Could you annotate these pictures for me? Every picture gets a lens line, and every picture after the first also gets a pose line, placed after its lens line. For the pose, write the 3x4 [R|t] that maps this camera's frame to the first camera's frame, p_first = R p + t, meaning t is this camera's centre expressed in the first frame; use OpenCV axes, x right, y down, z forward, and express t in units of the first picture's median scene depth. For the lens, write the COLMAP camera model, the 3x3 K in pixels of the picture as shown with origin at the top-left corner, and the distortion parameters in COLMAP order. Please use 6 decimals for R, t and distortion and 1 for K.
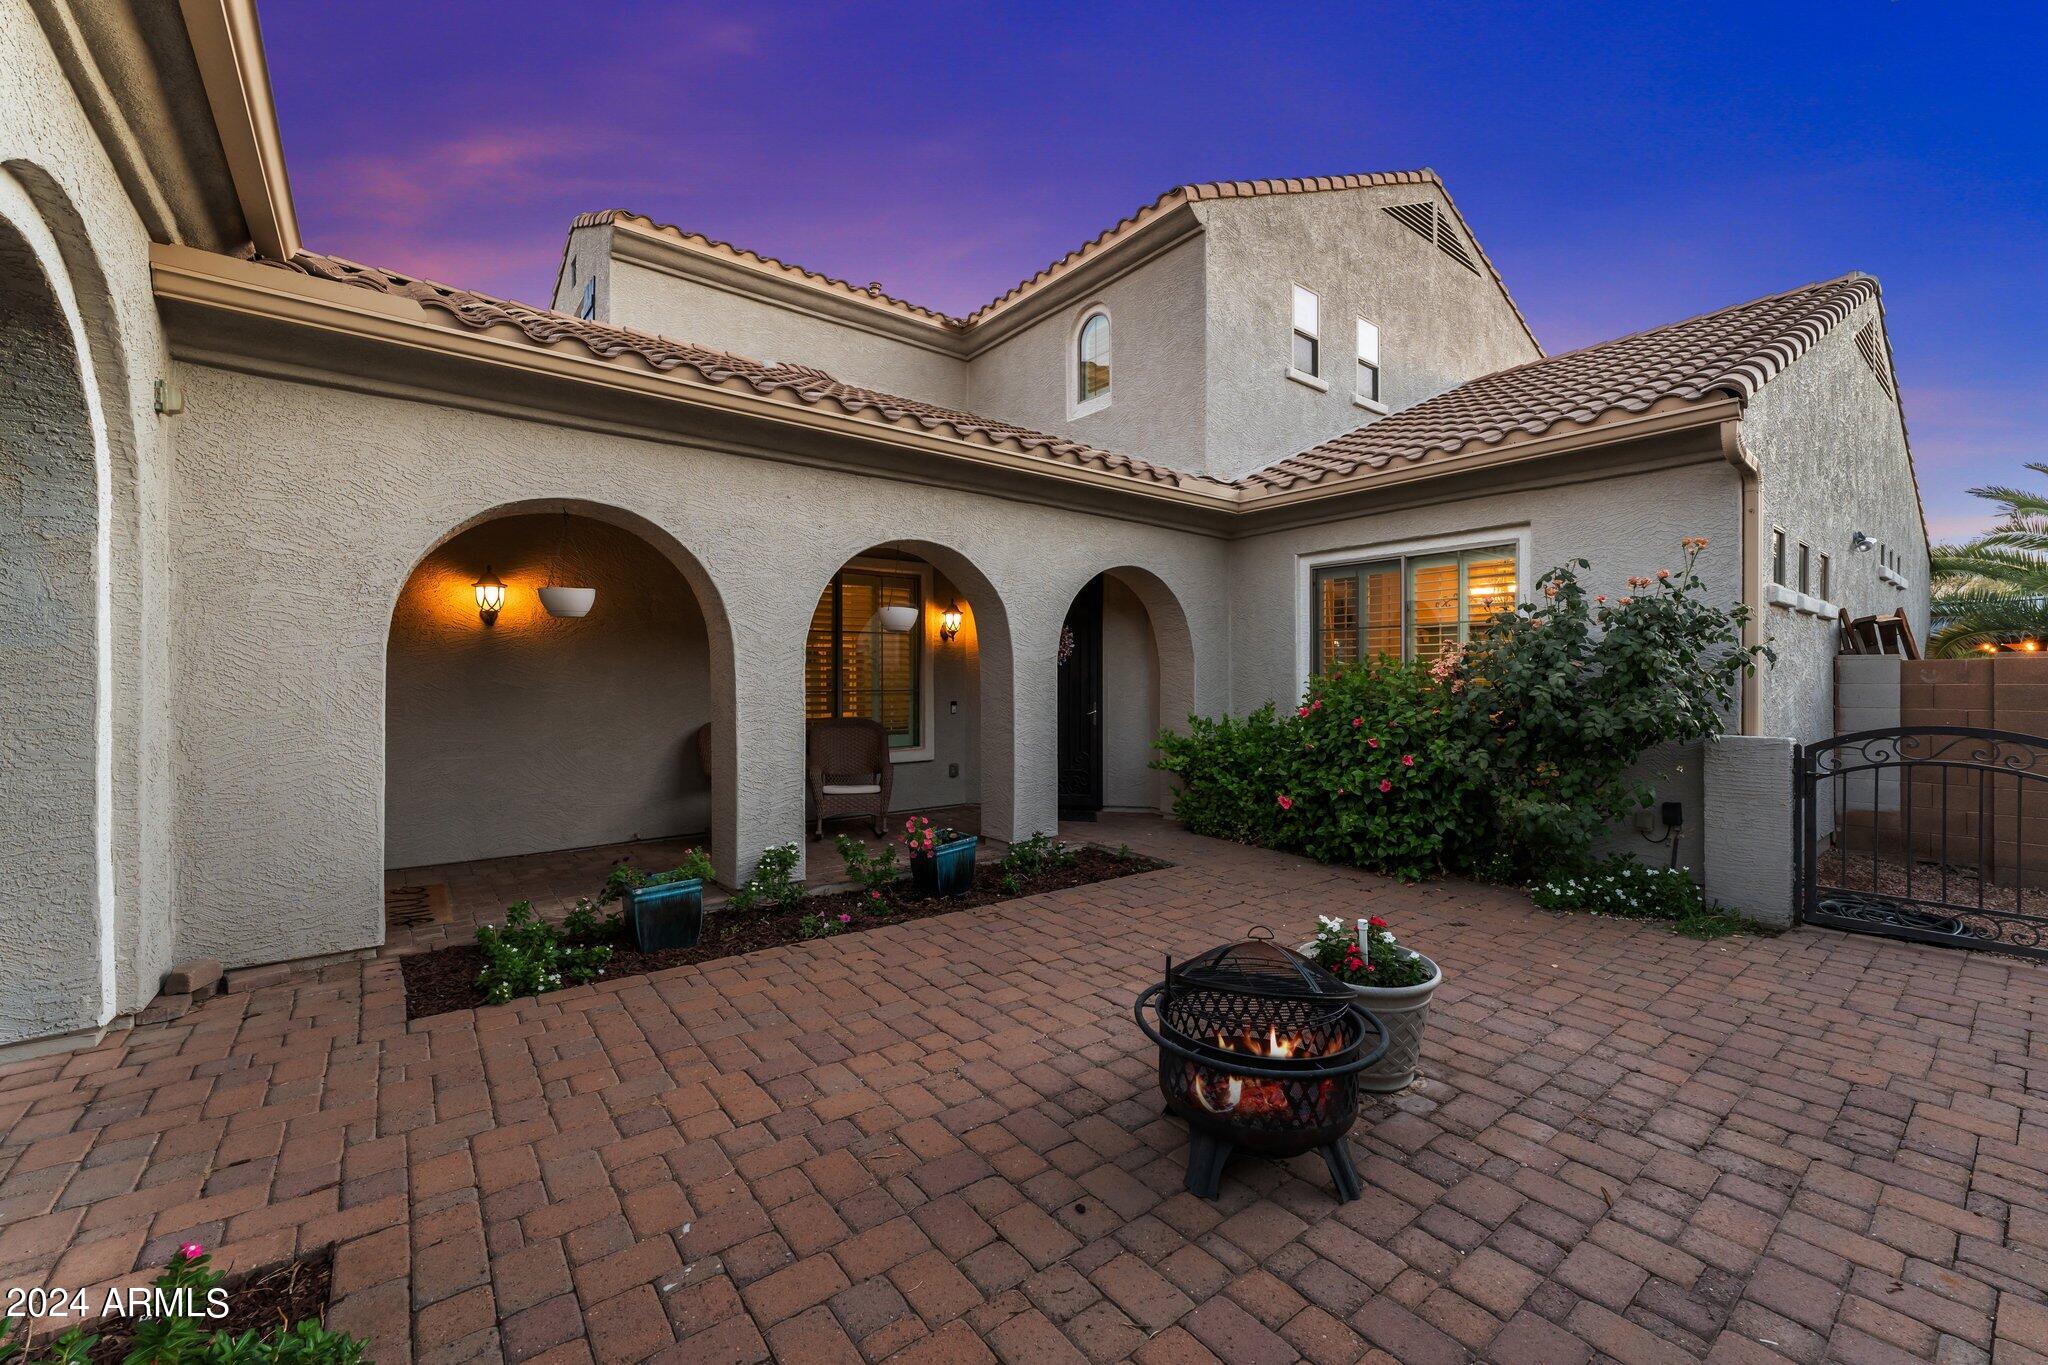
lens RADIAL K [[816.0, 0, 1024.3], [0, 816.0, 690.3], [0, 0, 1]] dist [-0.001082, 0.000027]
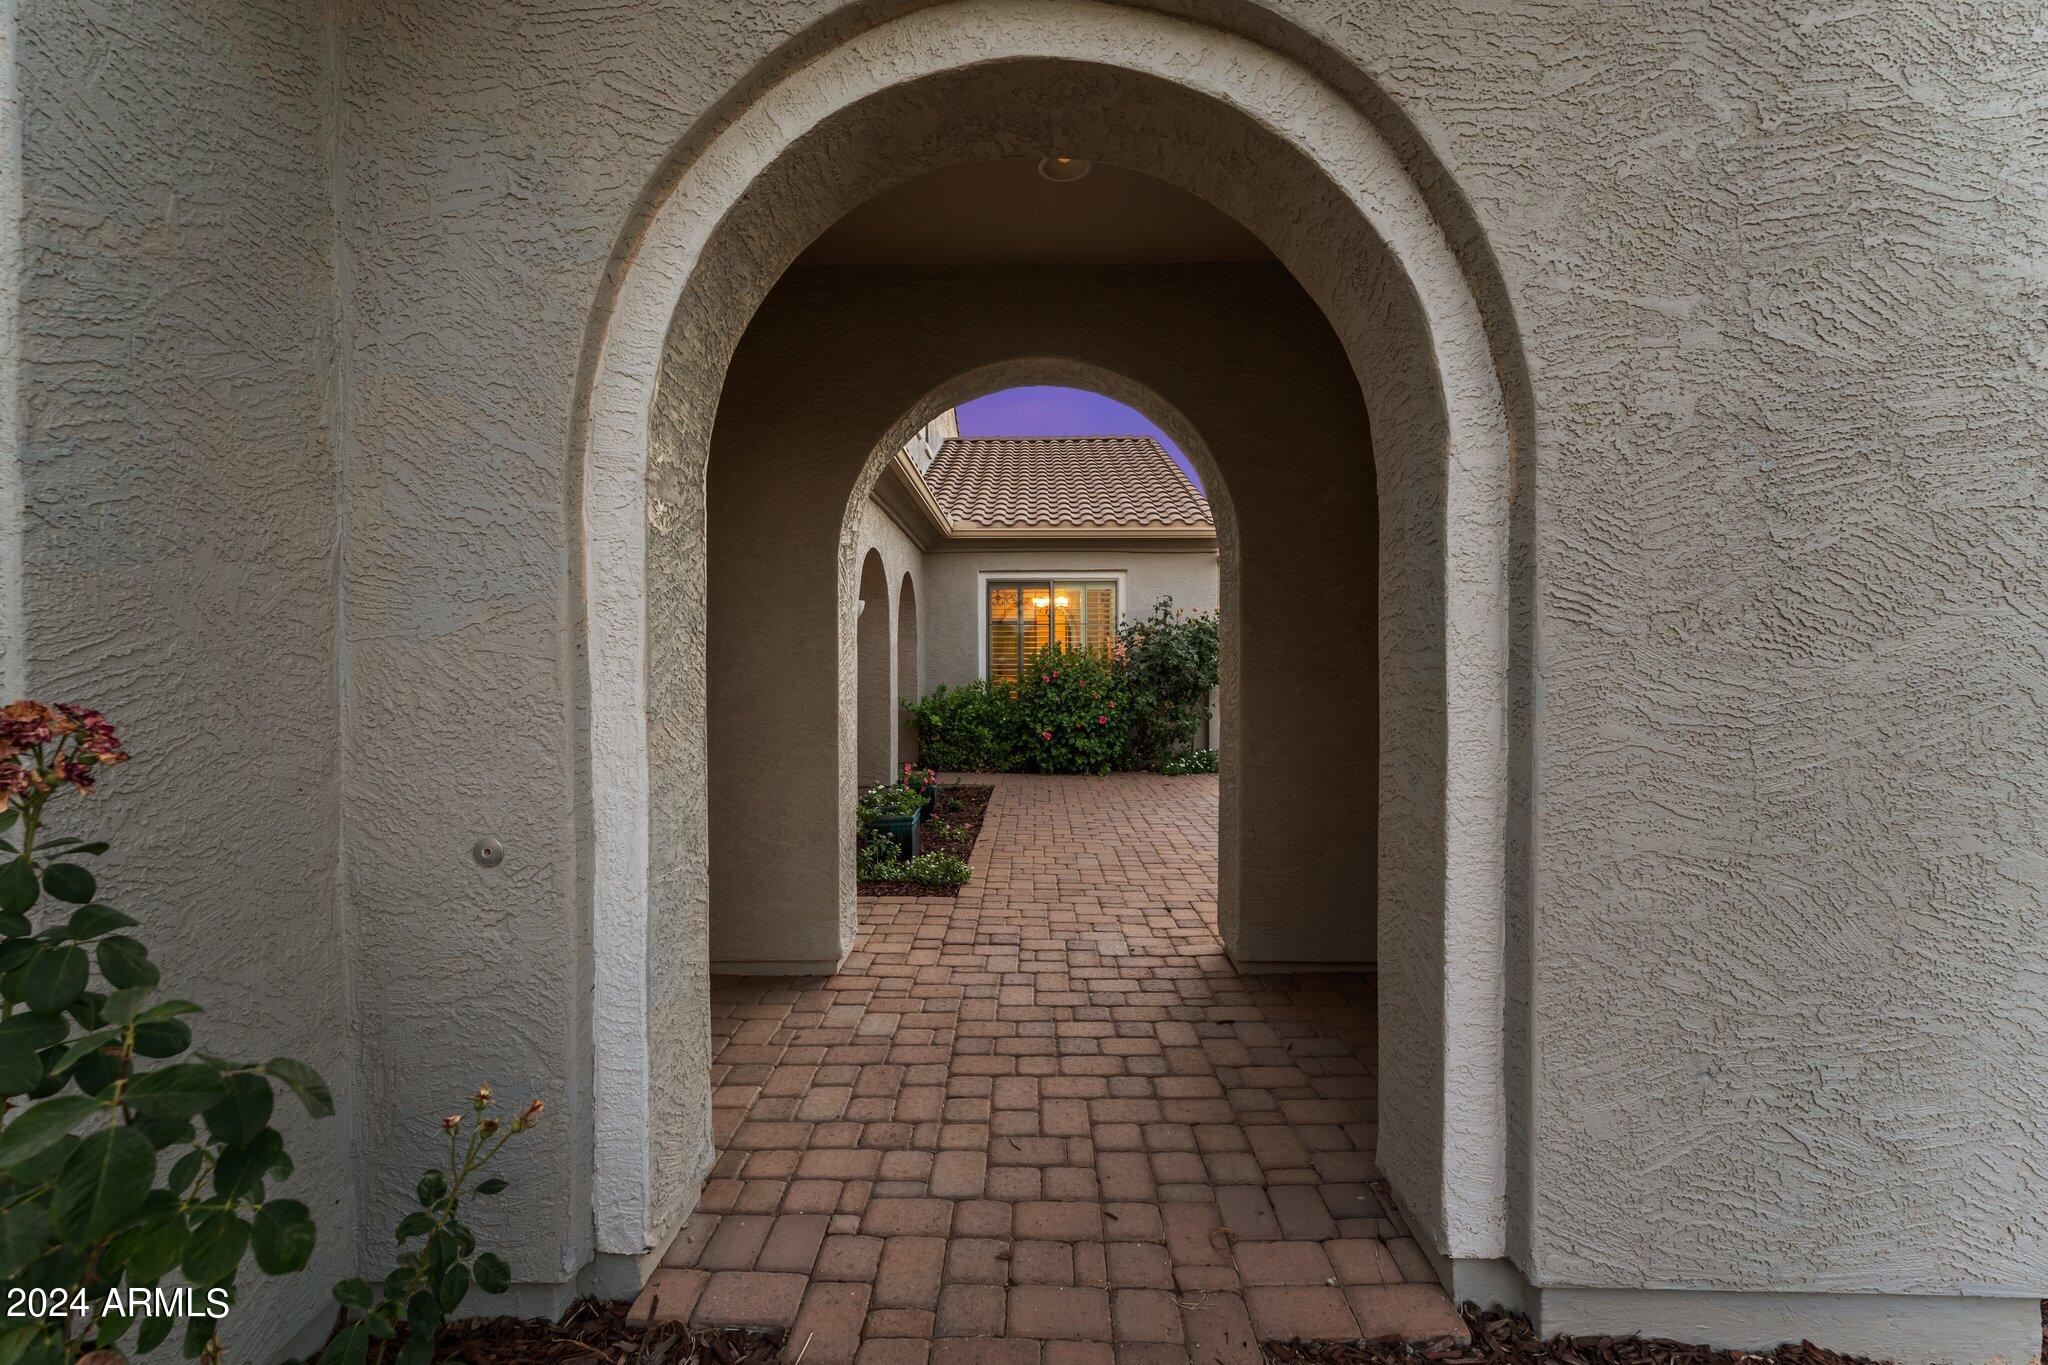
lens RADIAL K [[903.4, 0, 1031.7], [0, 903.4, 683.9], [0, 0, 1]] dist [-0.000533, -0.000087]
pose [[0.619126, -0.015470, 0.785139, -1.004102], [0.004895, 0.999863, 0.015841, 0.005837], [-0.785277, -0.005964, 0.619117, -0.034972]]
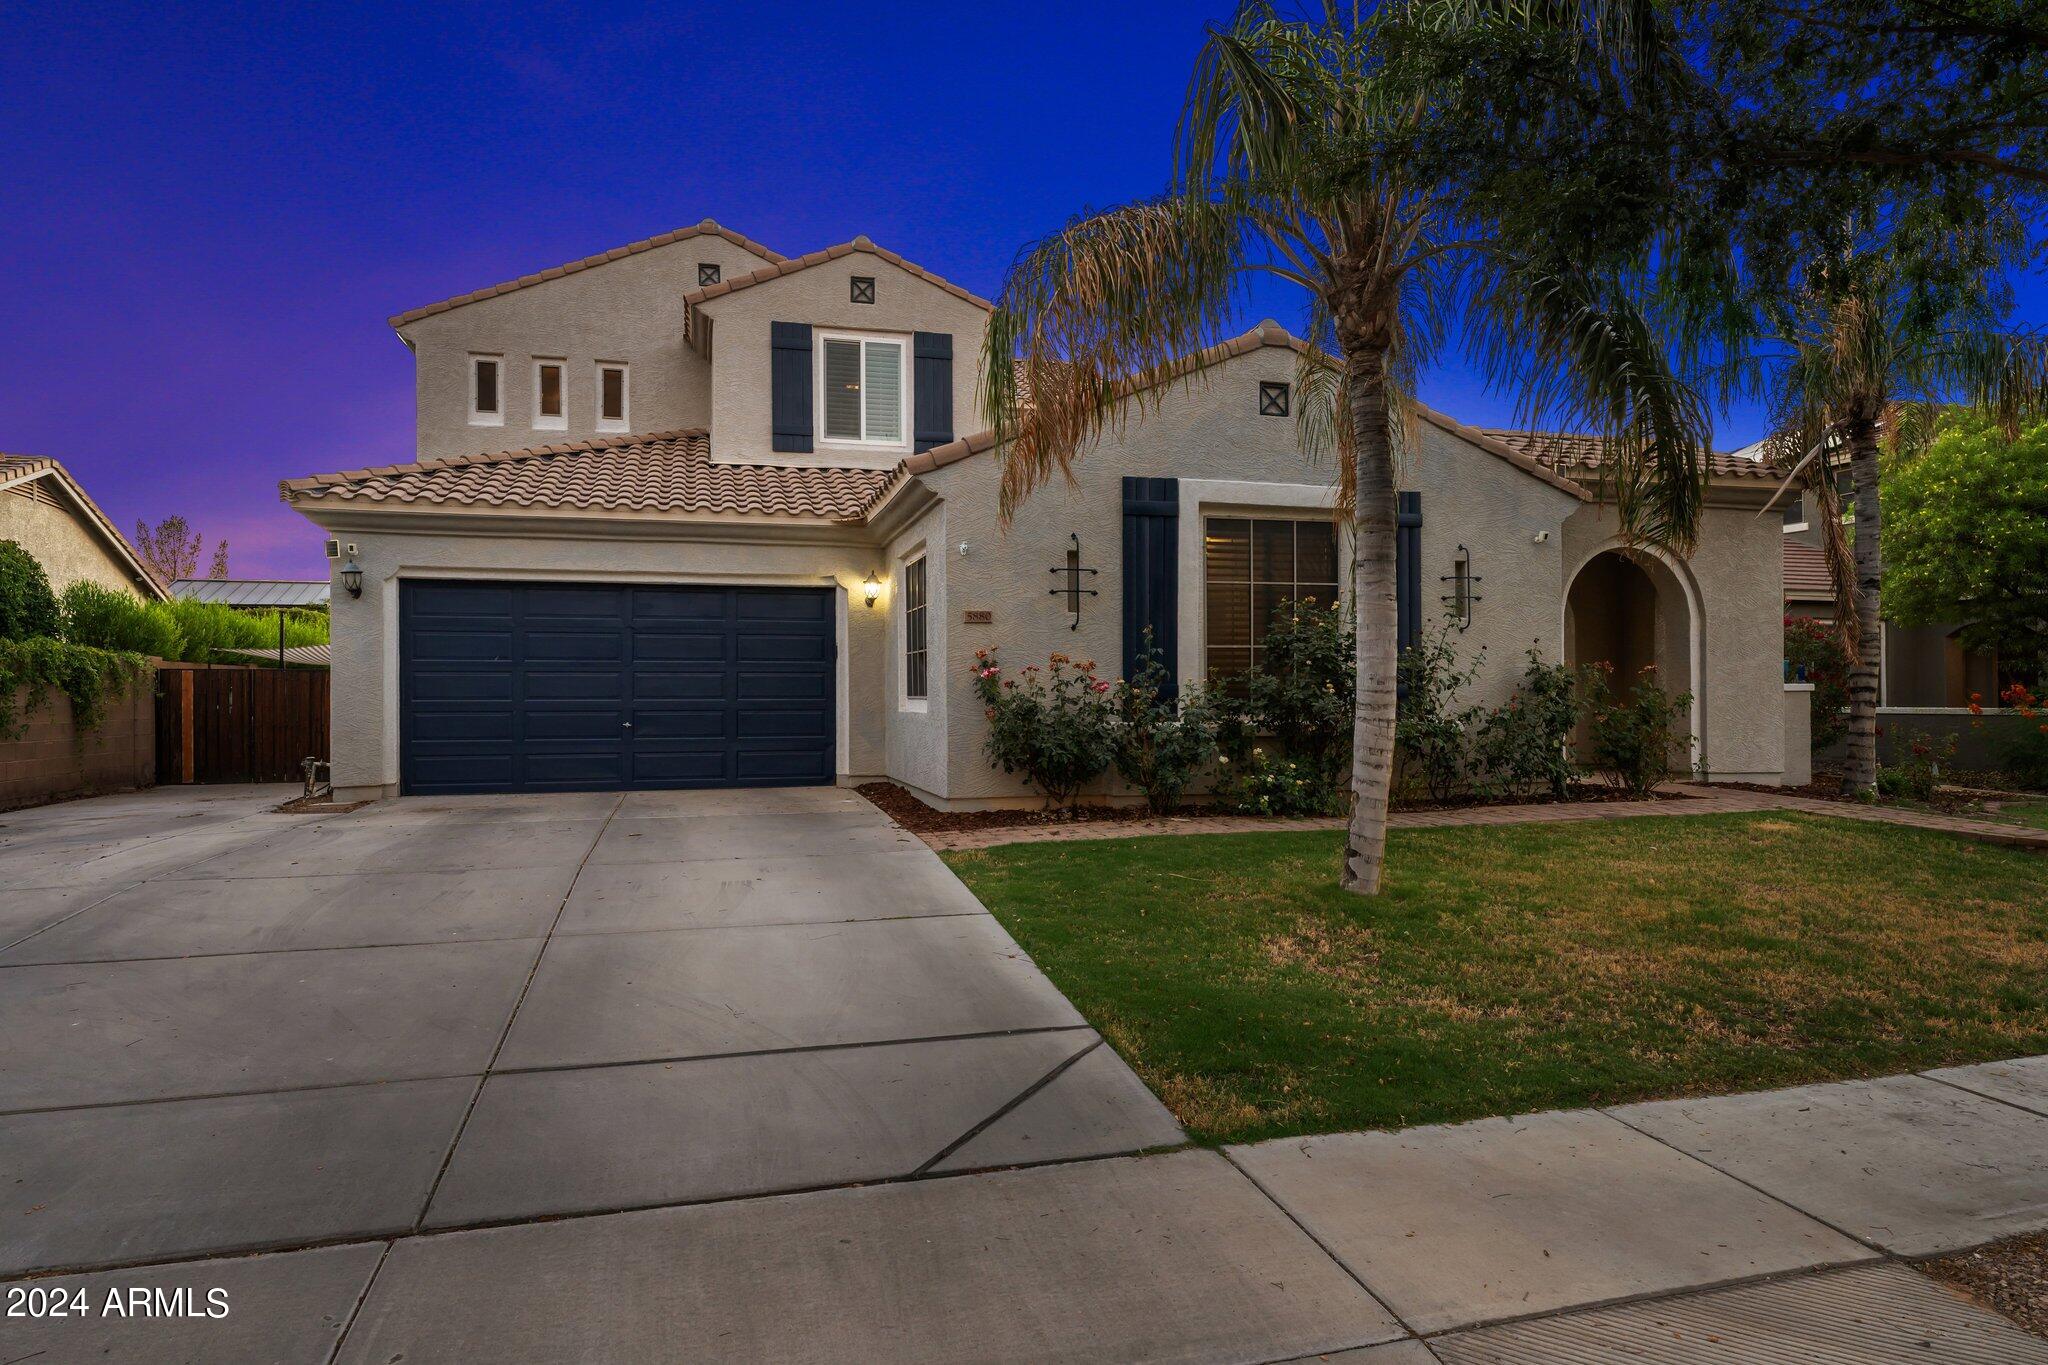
lens RADIAL K [[1144.7, 0, 1025.4], [0, 1144.7, 700.4], [0, 0, 1]] dist [0.000095, 0.000011]
pose [[0.385317, -0.001794, 0.922782, -3.085243], [0.007056, 0.999975, -0.001002, 0.069858], [-0.922757, 0.006897, 0.385320, 0.361589]]
